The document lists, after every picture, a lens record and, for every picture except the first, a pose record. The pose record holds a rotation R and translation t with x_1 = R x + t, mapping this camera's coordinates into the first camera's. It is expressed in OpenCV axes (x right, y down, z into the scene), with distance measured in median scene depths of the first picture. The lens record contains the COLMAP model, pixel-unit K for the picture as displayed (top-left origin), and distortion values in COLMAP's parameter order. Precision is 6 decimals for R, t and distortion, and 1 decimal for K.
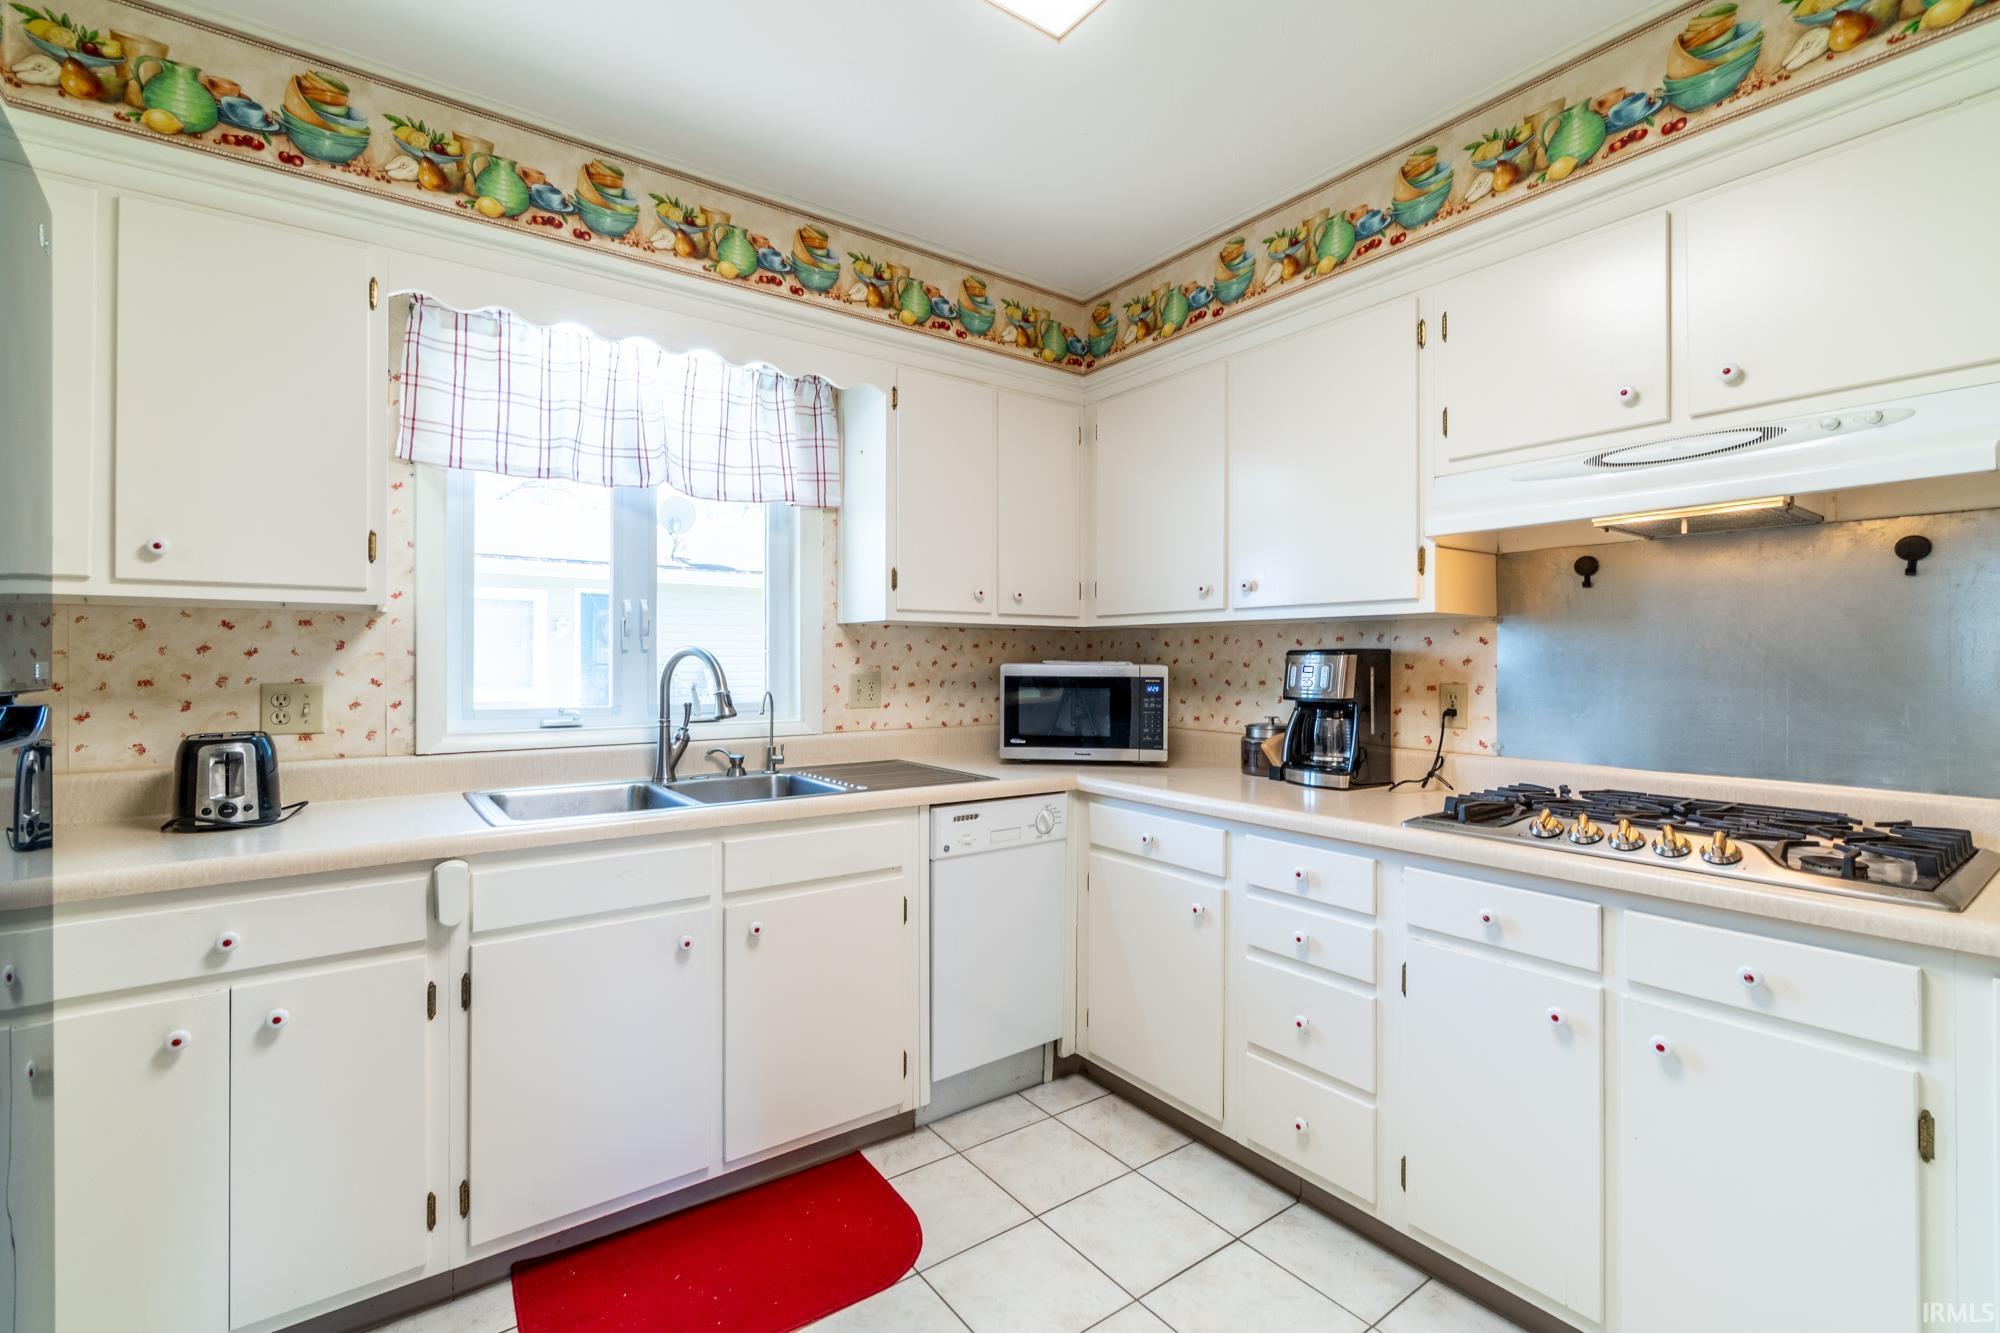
lens RADIAL K [[889.4, 0, 993.9], [0, 889.4, 656.0], [0, 0, 1]] dist [-0.000672, -0.000111]
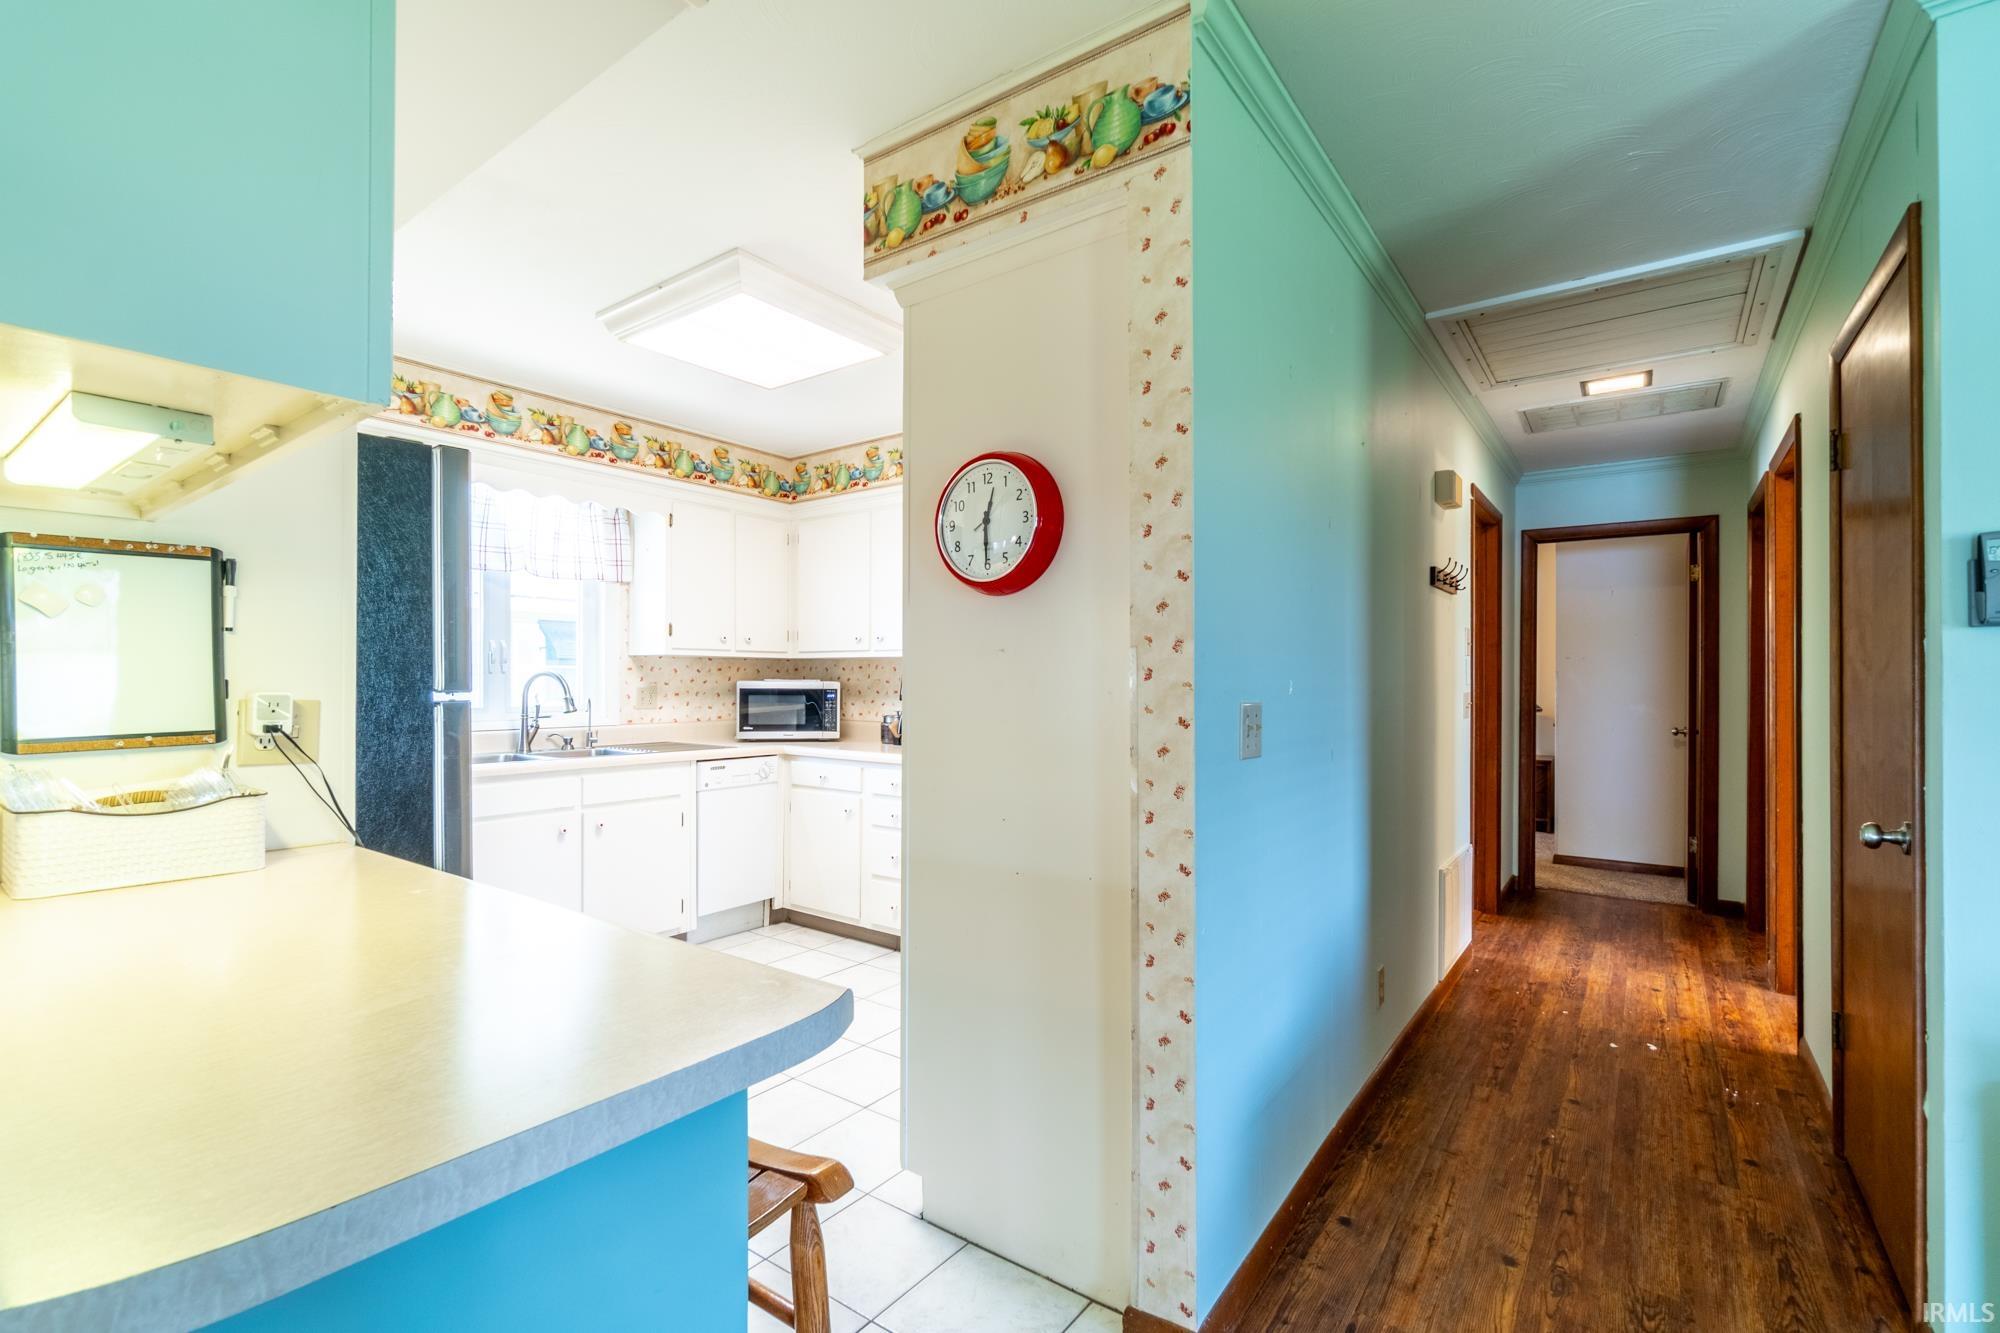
lens RADIAL K [[889.4, 0, 1008.2], [0, 889.4, 678.3], [0, 0, 1]] dist [-0.000672, -0.000111]
pose [[0.950318, 0.001232, 0.311277, -0.030787], [-0.001760, 0.999997, 0.001417, 0.000753], [-0.311275, -0.001894, 0.950318, -0.783063]]
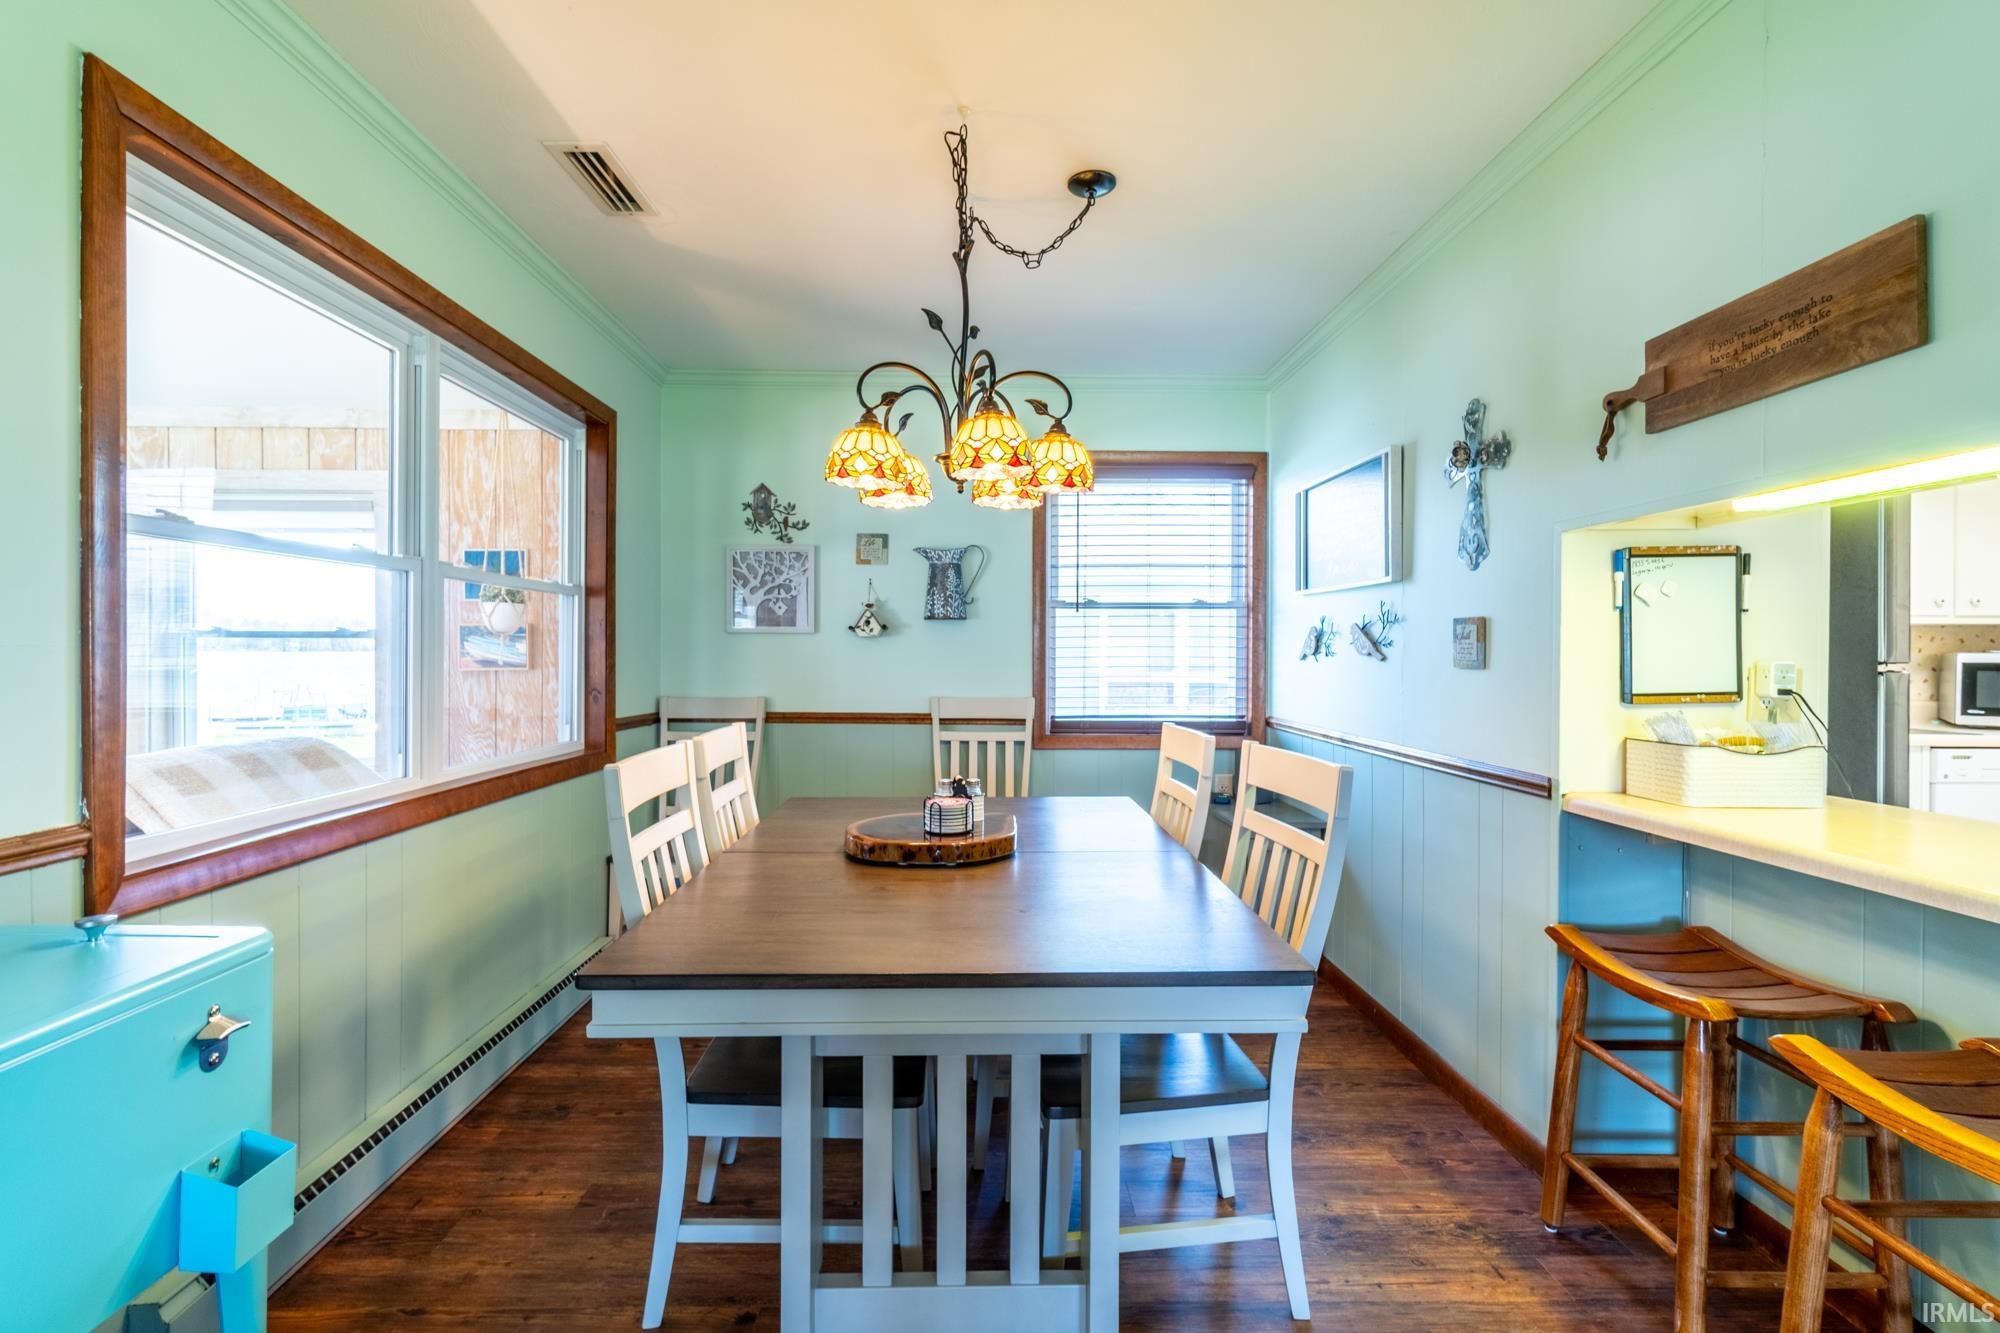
lens RADIAL K [[889.4, 0, 991.6], [0, 889.4, 656.4], [0, 0, 1]] dist [-0.000672, -0.000111]
pose [[0.816423, 0.009777, -0.577371, -0.453817], [-0.002673, 0.999910, 0.013152, -0.000306], [0.577448, -0.009194, 0.816376, -1.038440]]
